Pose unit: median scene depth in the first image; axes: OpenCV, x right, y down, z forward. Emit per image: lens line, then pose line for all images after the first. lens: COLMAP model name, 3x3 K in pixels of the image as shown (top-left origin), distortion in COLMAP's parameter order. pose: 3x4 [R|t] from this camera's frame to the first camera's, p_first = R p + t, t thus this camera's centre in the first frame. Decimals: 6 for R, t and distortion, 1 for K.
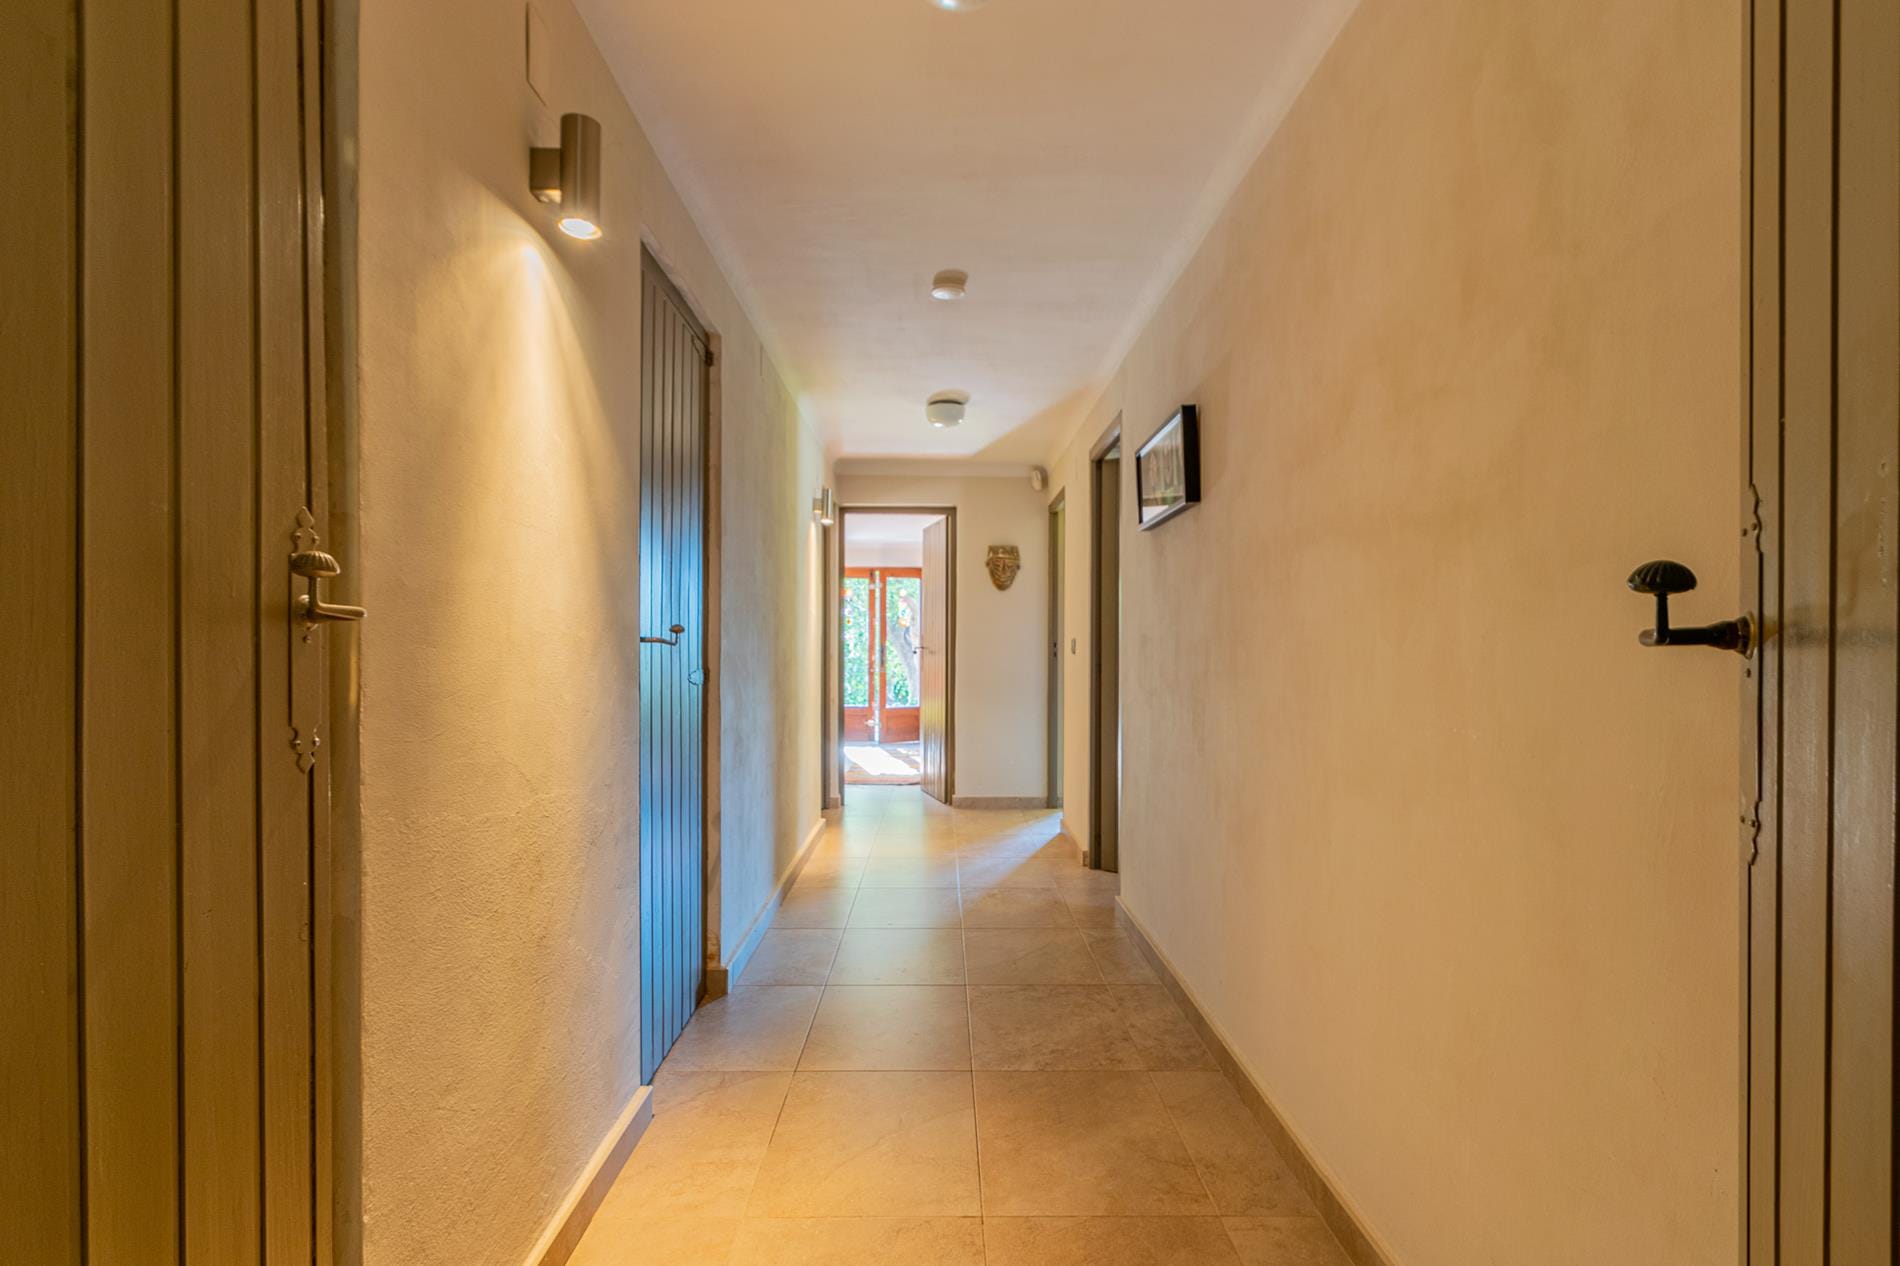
lens RADIAL K [[912.6, 0, 949.5], [0, 912.6, 647.6], [0, 0, 1]] dist [0.000101, 0.000004]
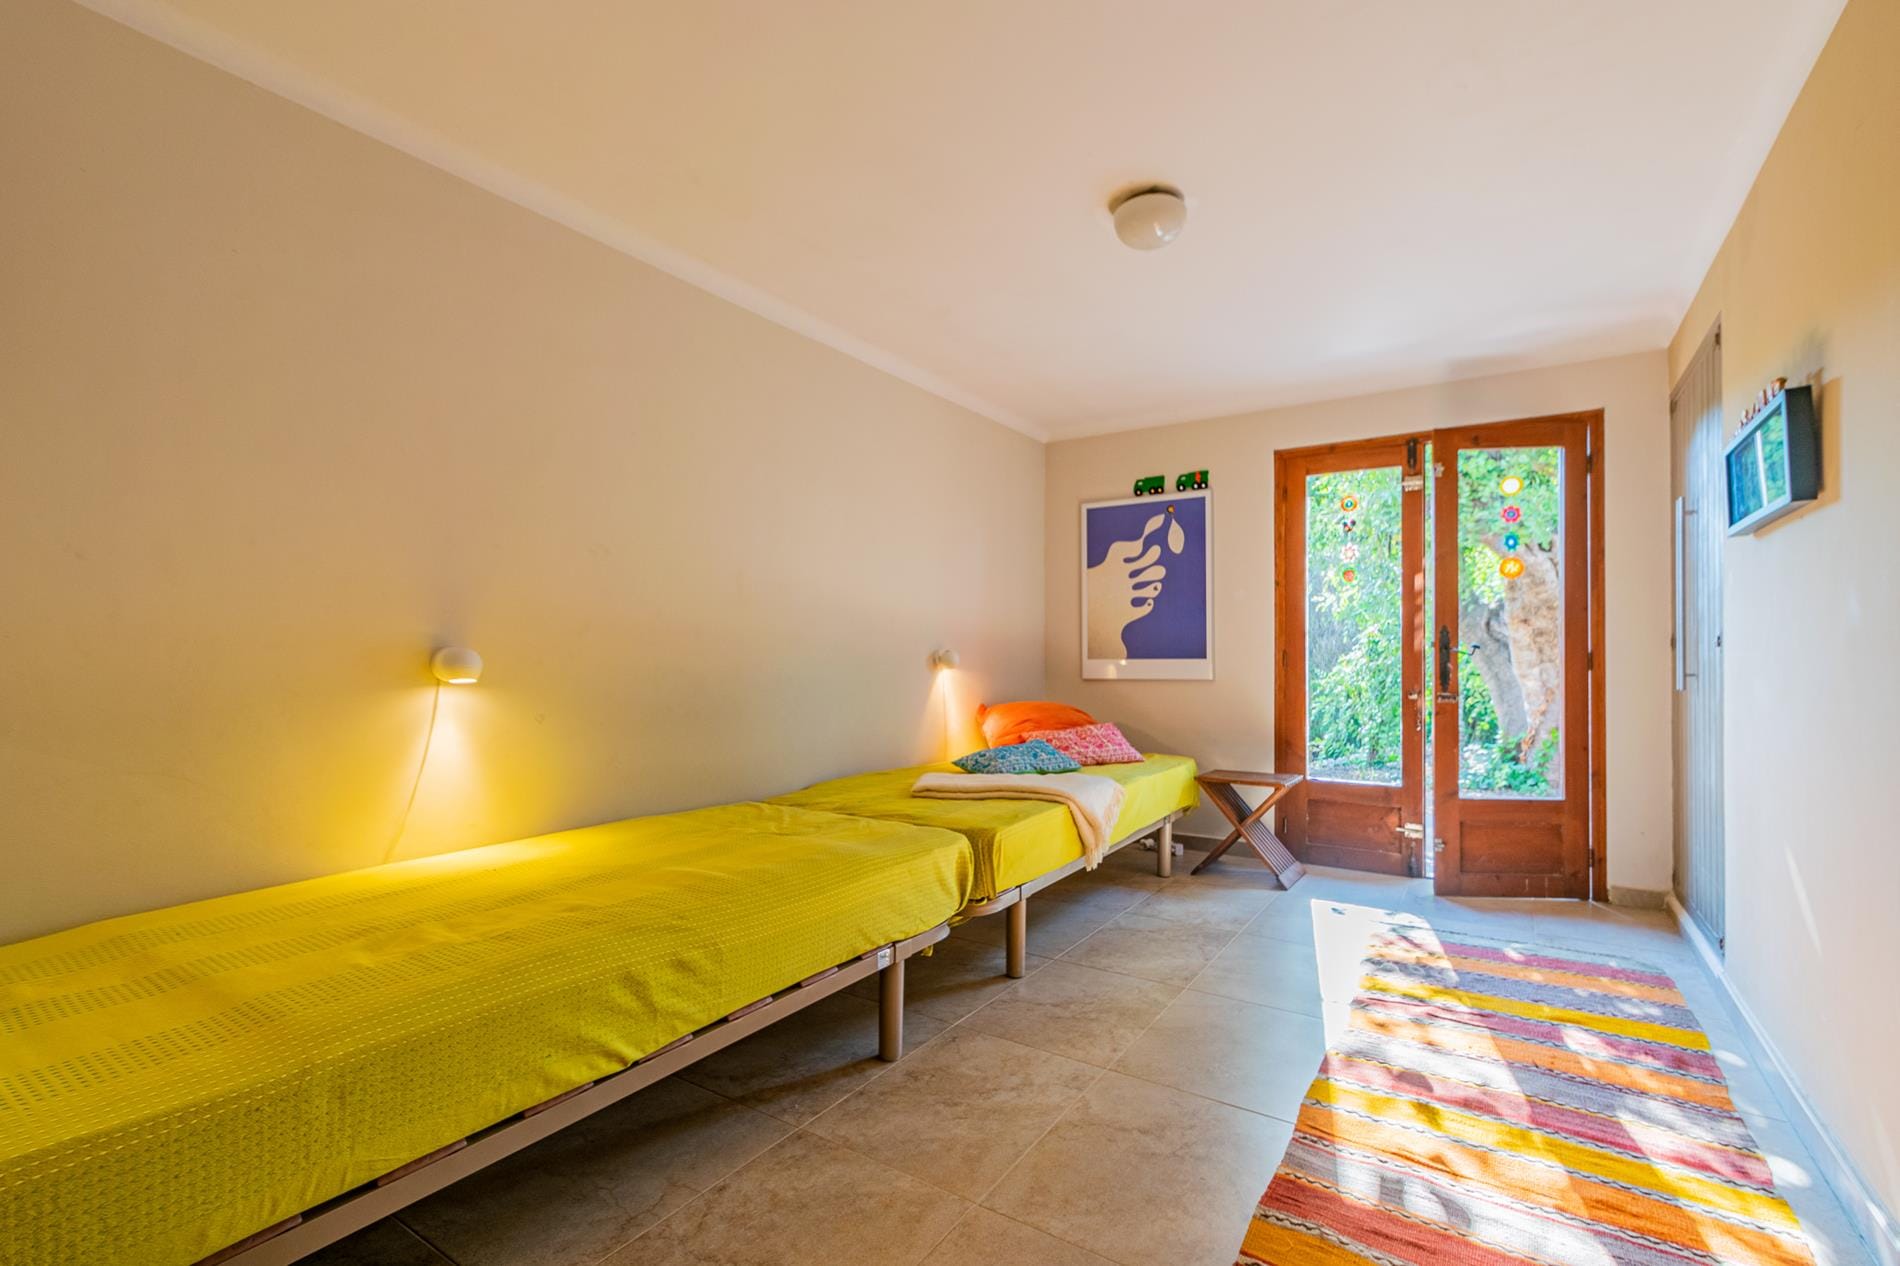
lens RADIAL K [[837.6, 0, 947.0], [0, 837.6, 642.8], [0, 0, 1]] dist [0.004764, -0.002512]
pose [[0.822238, -0.006275, -0.569109, -0.076160], [0.001278, 0.999957, -0.009179, 0.008011], [0.569142, 0.006821, 0.822211, 1.000148]]
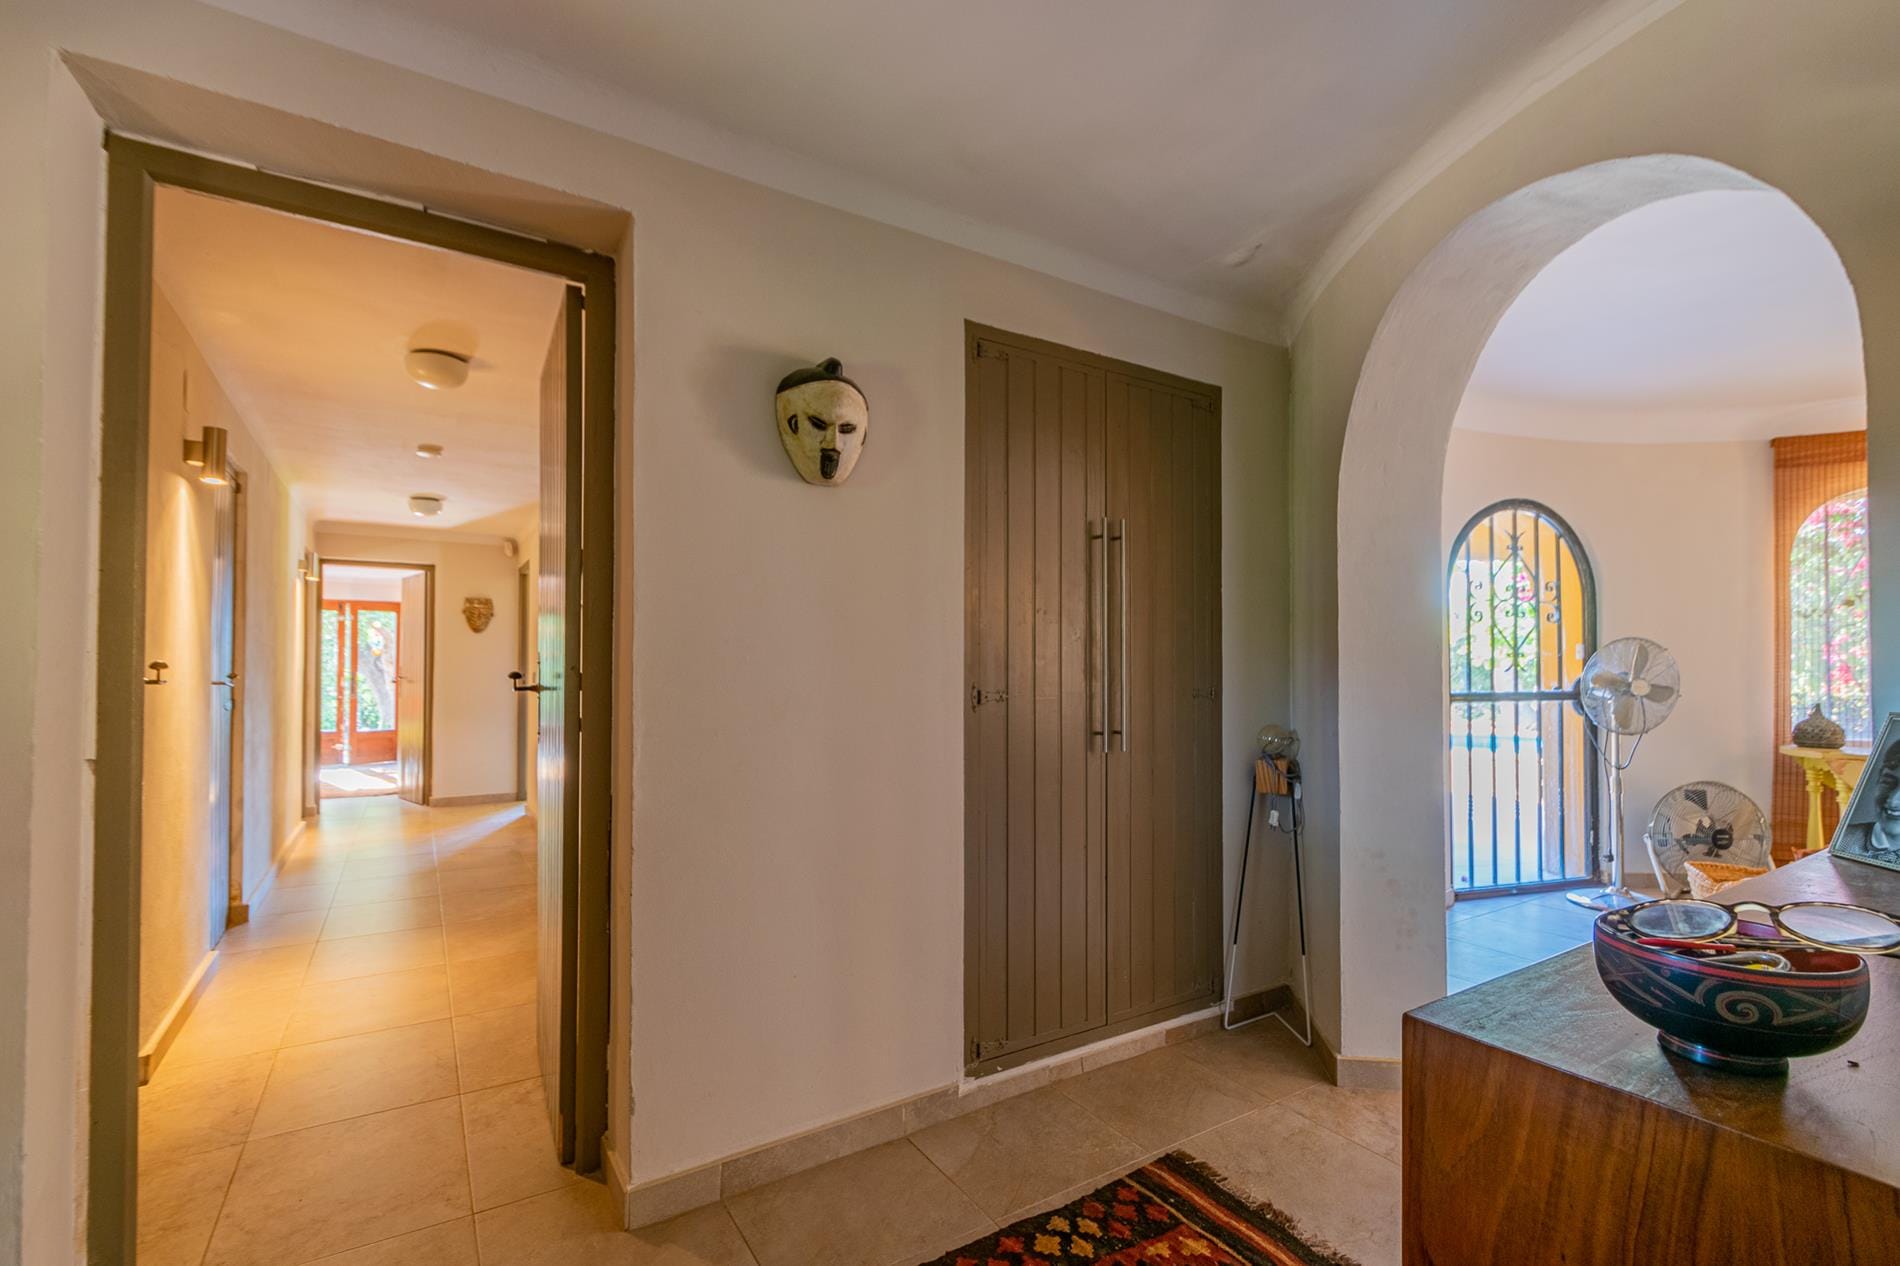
lens RADIAL K [[837.6, 0, 949.3], [0, 837.6, 666.3], [0, 0, 1]] dist [0.004764, -0.002512]
pose [[0.848767, 0.004849, 0.528745, -0.001653], [-0.001998, 0.999980, -0.005964, -0.010812], [-0.528763, 0.004006, 0.848760, -0.333418]]
